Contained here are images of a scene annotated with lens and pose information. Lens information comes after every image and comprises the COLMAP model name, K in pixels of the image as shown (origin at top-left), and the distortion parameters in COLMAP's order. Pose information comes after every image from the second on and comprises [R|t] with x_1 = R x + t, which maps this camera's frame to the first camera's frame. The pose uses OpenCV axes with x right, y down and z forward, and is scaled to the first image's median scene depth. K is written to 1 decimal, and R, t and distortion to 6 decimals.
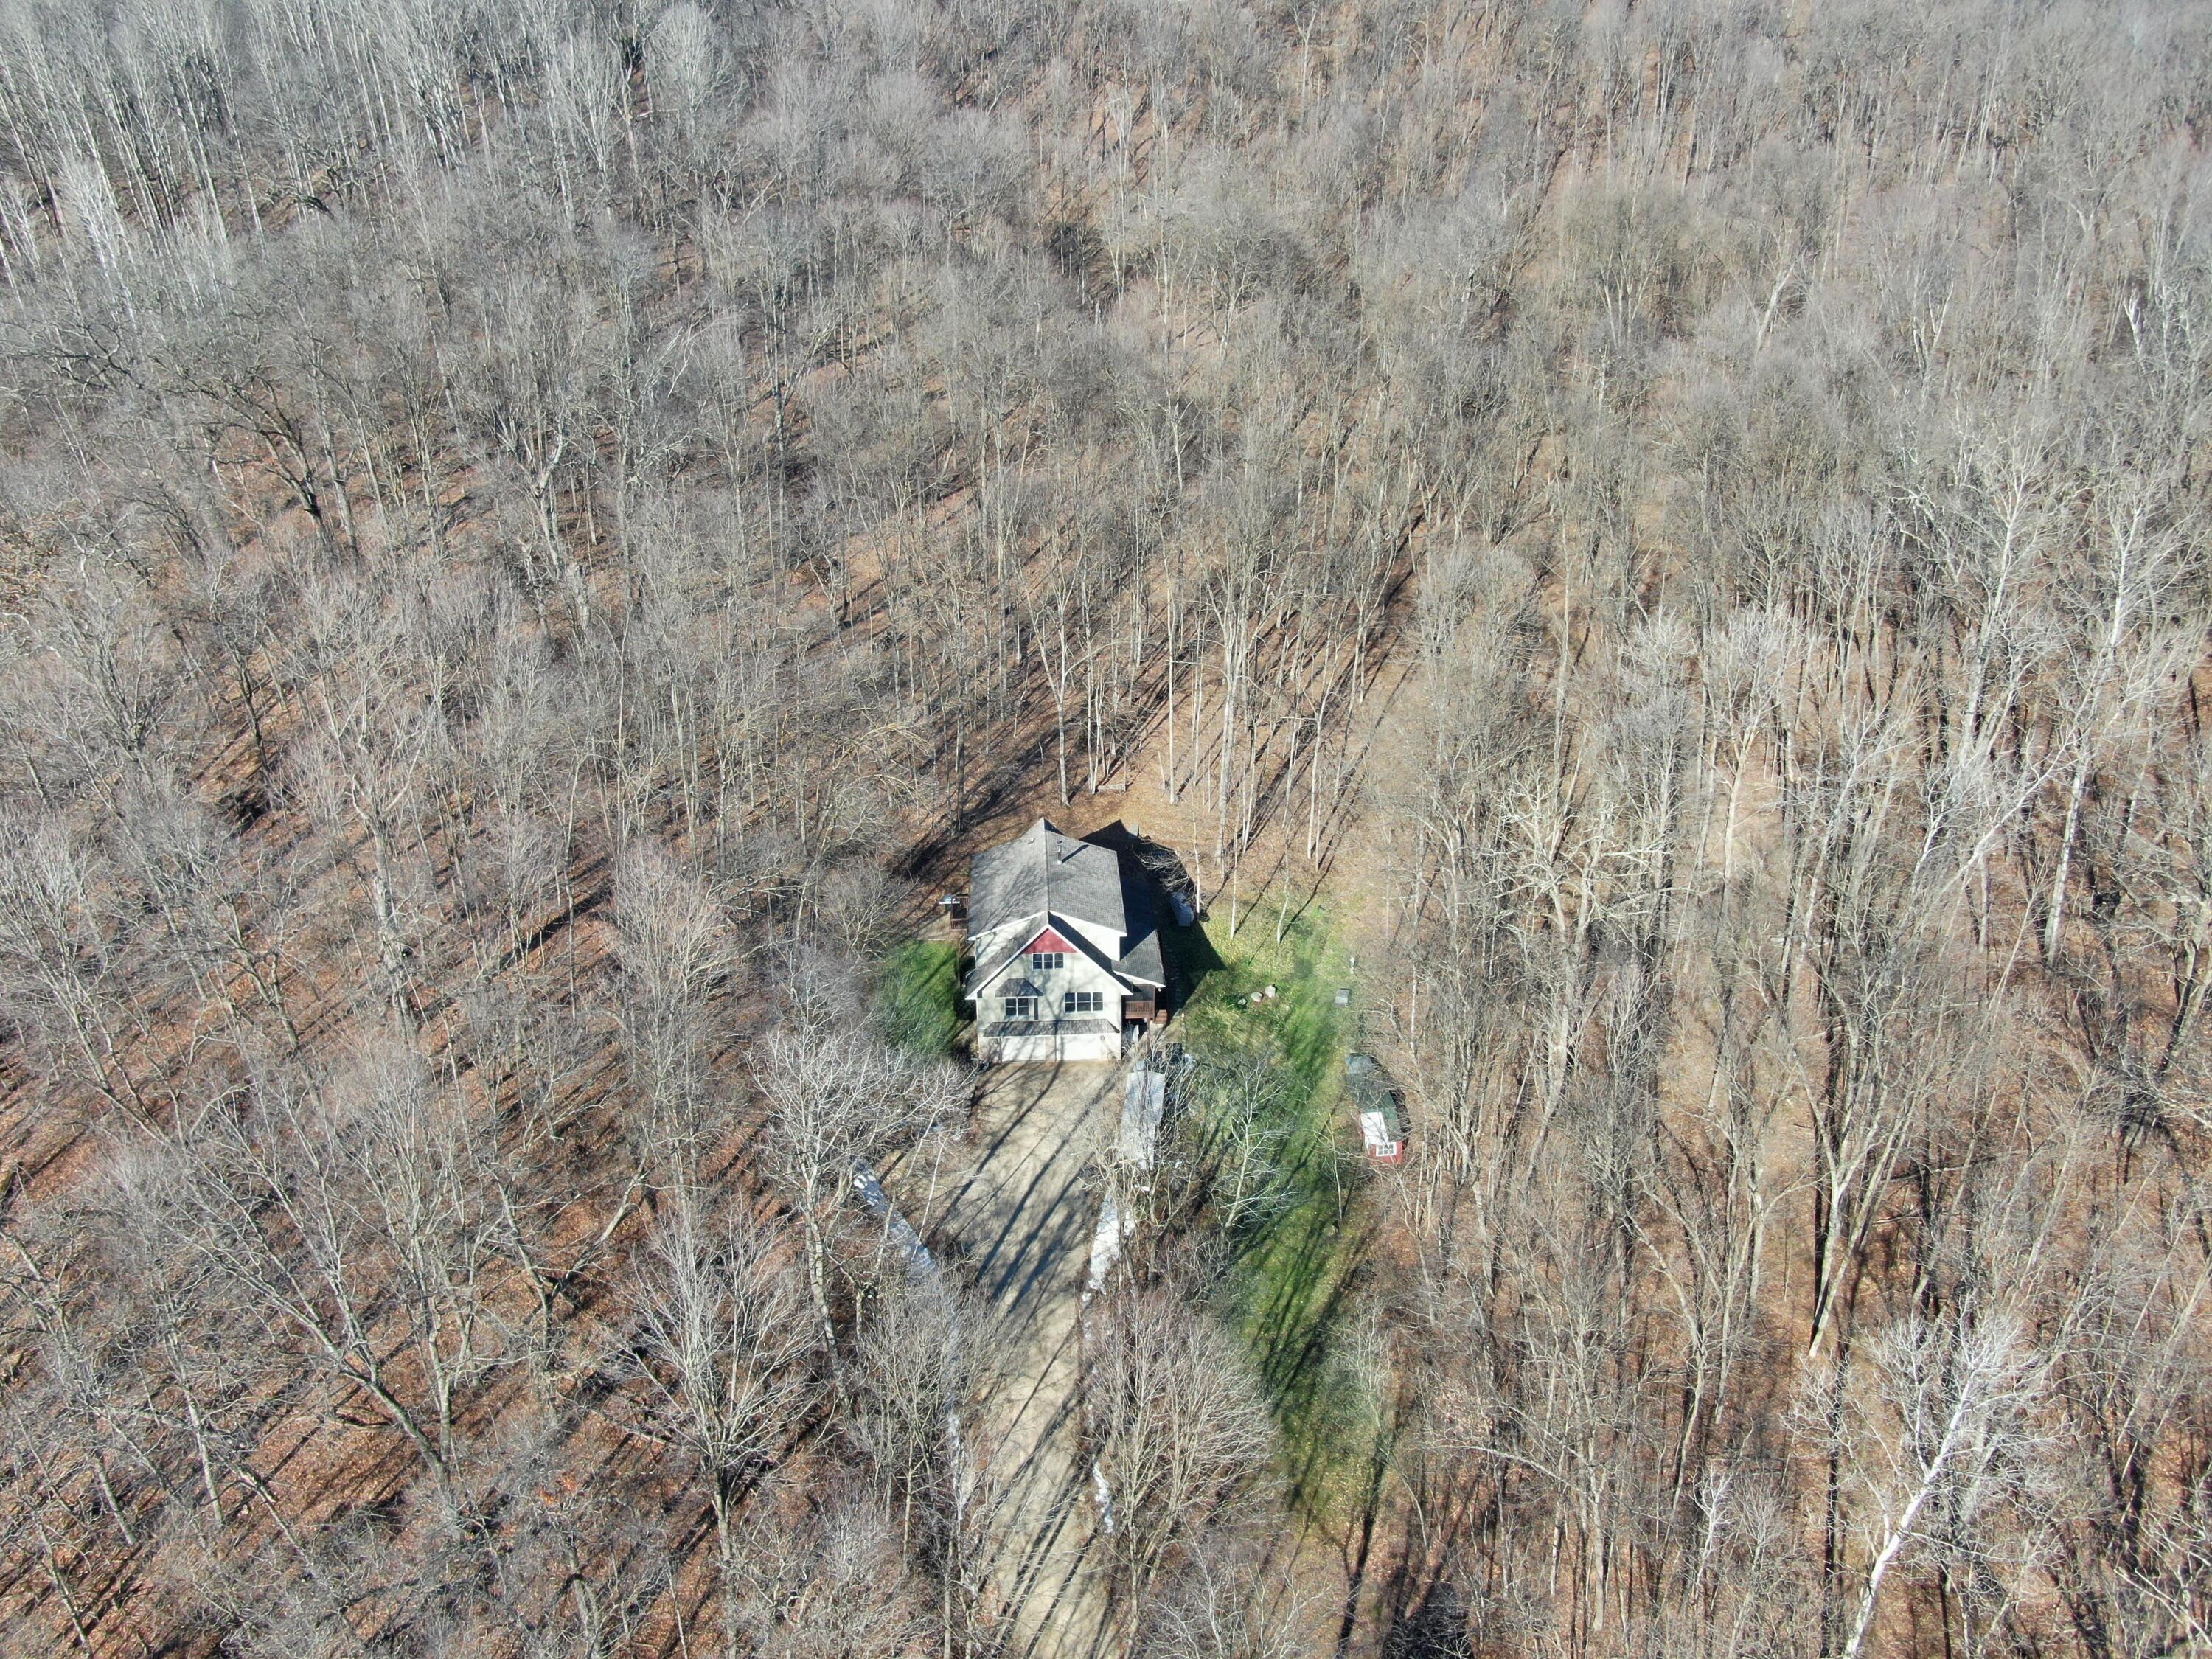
lens RADIAL K [[1580.1, 0, 1105.2], [0, 1580.1, 829.0], [0, 0, 1]] dist [0.004120, 0.000125]
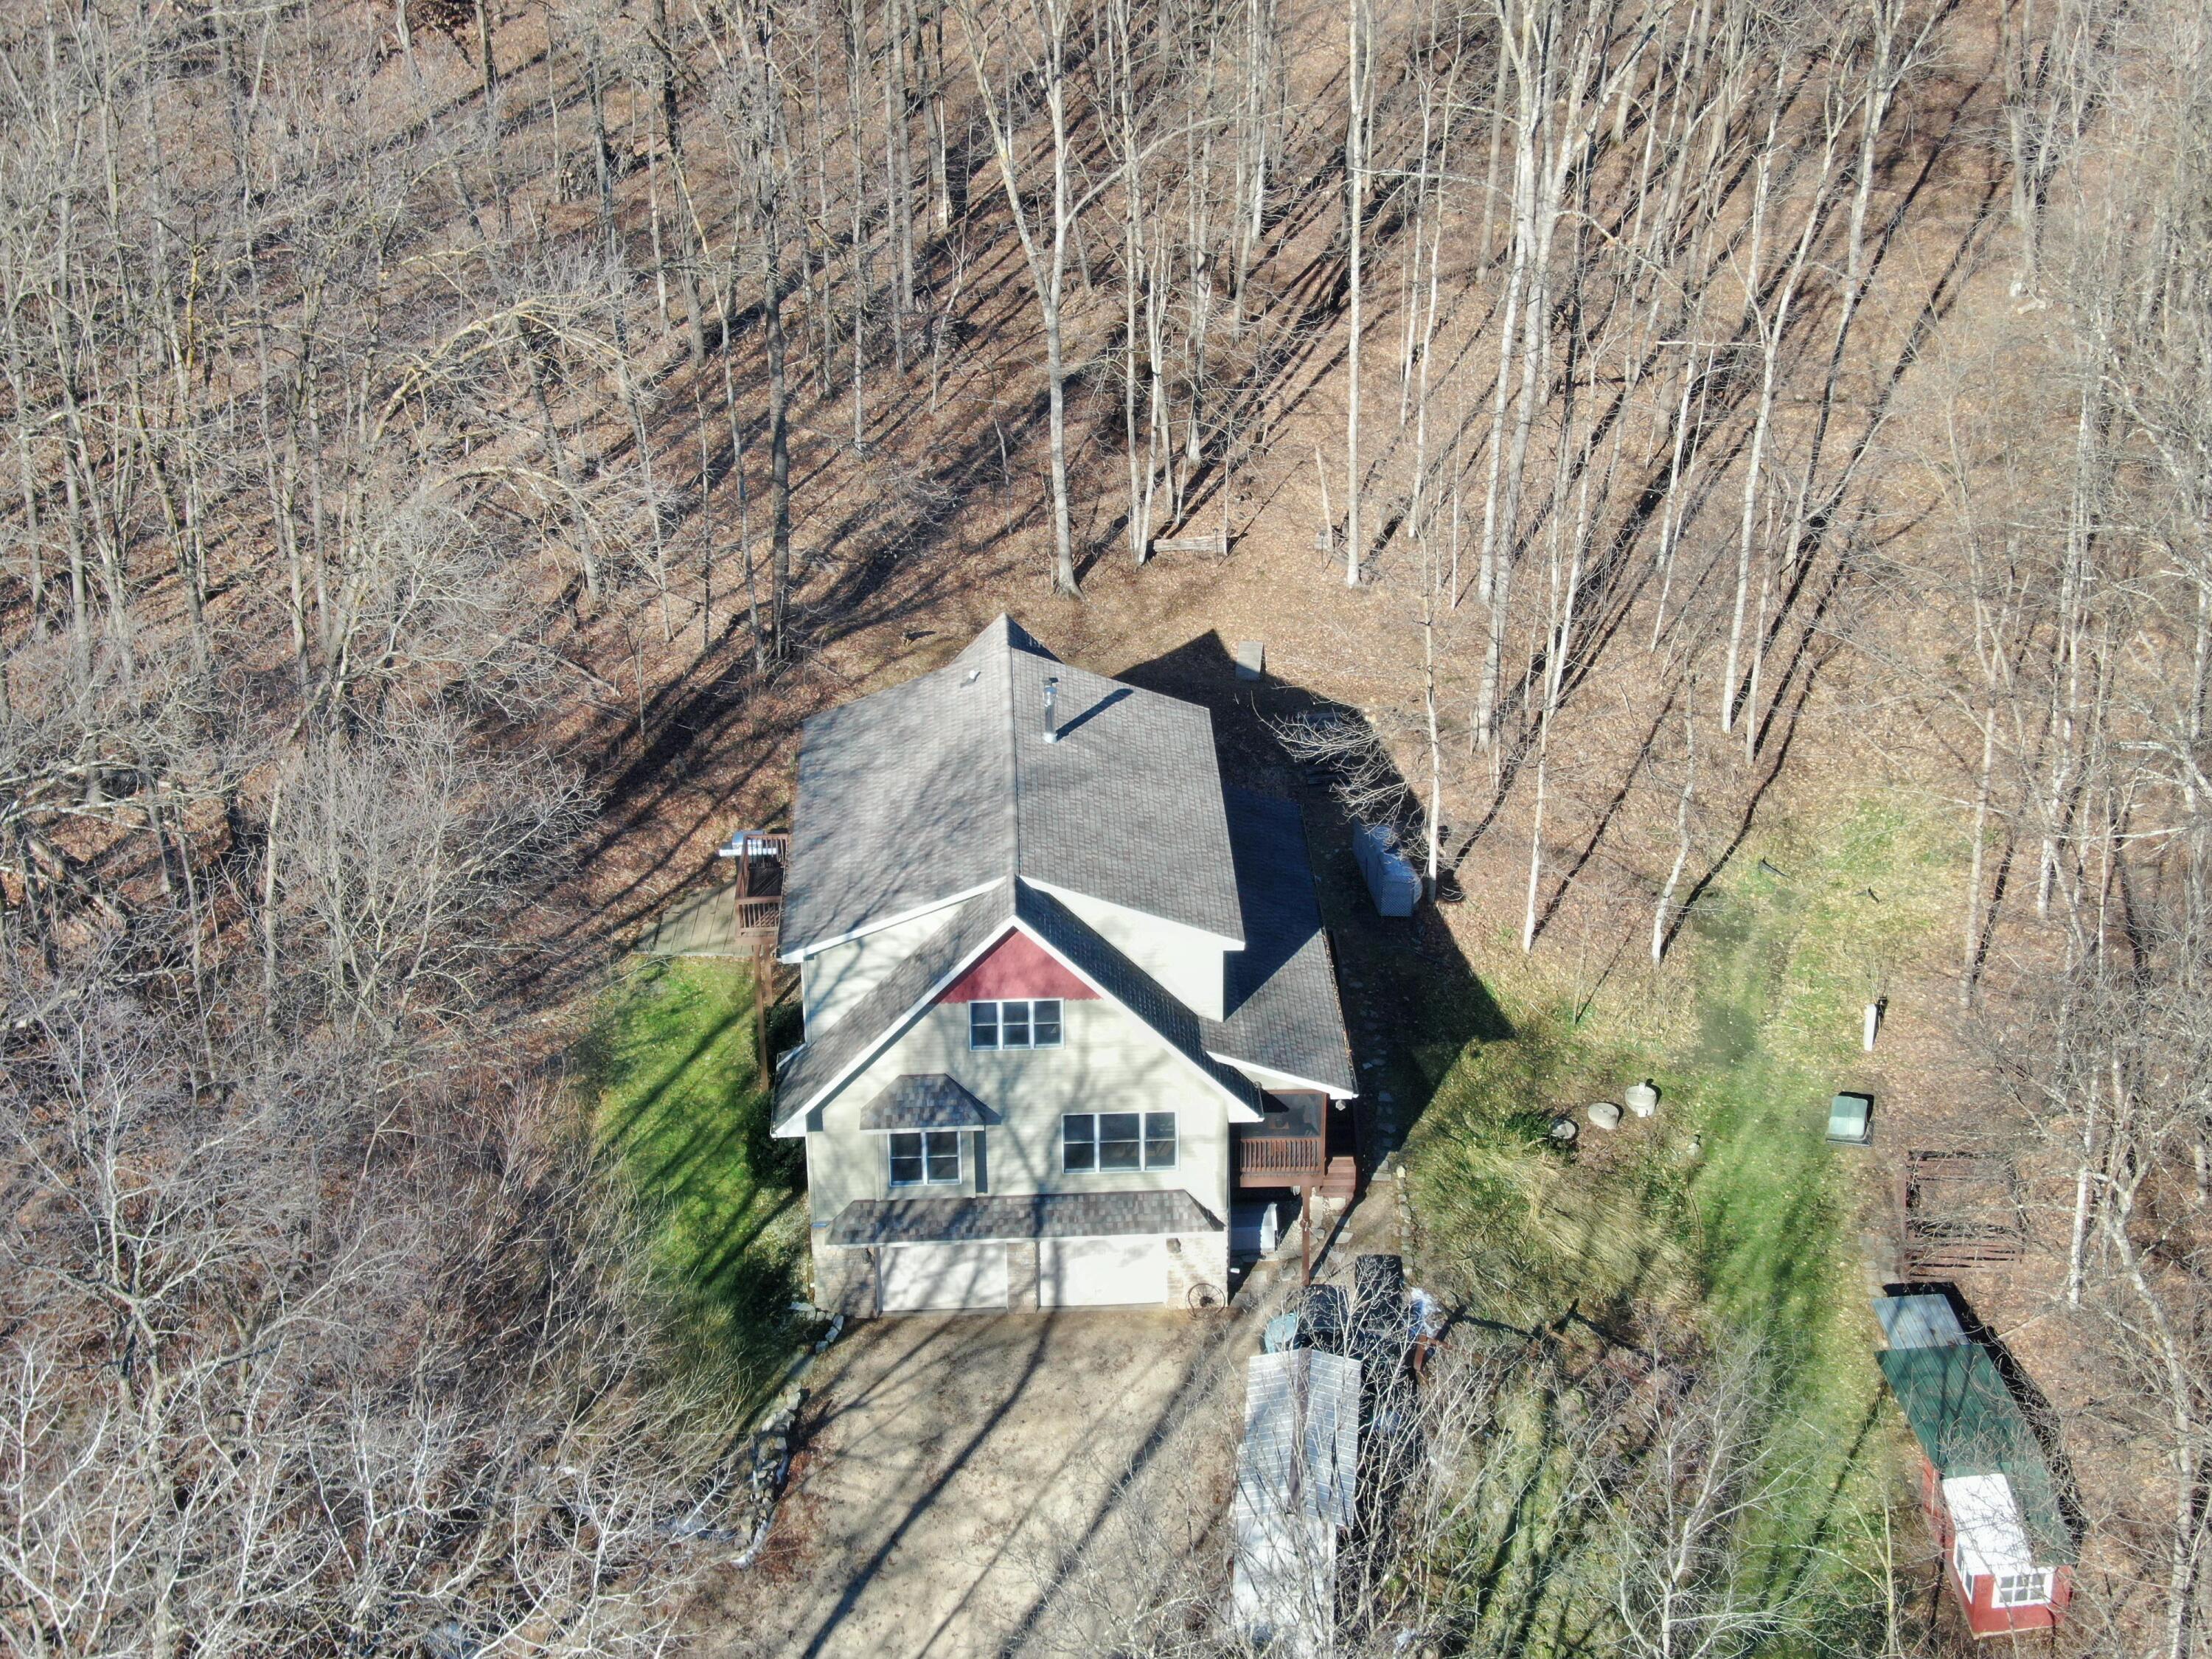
lens RADIAL K [[3093.8, 0, 1106.1], [0, 3093.8, 828.4], [0, 0, 1]] dist [-0.002084, 0.000000]
pose [[0.999886, -0.001279, -0.015065, -0.006072], [0.001885, 0.999184, 0.040339, 0.013704], [0.015001, -0.040362, 0.999072, 0.315898]]
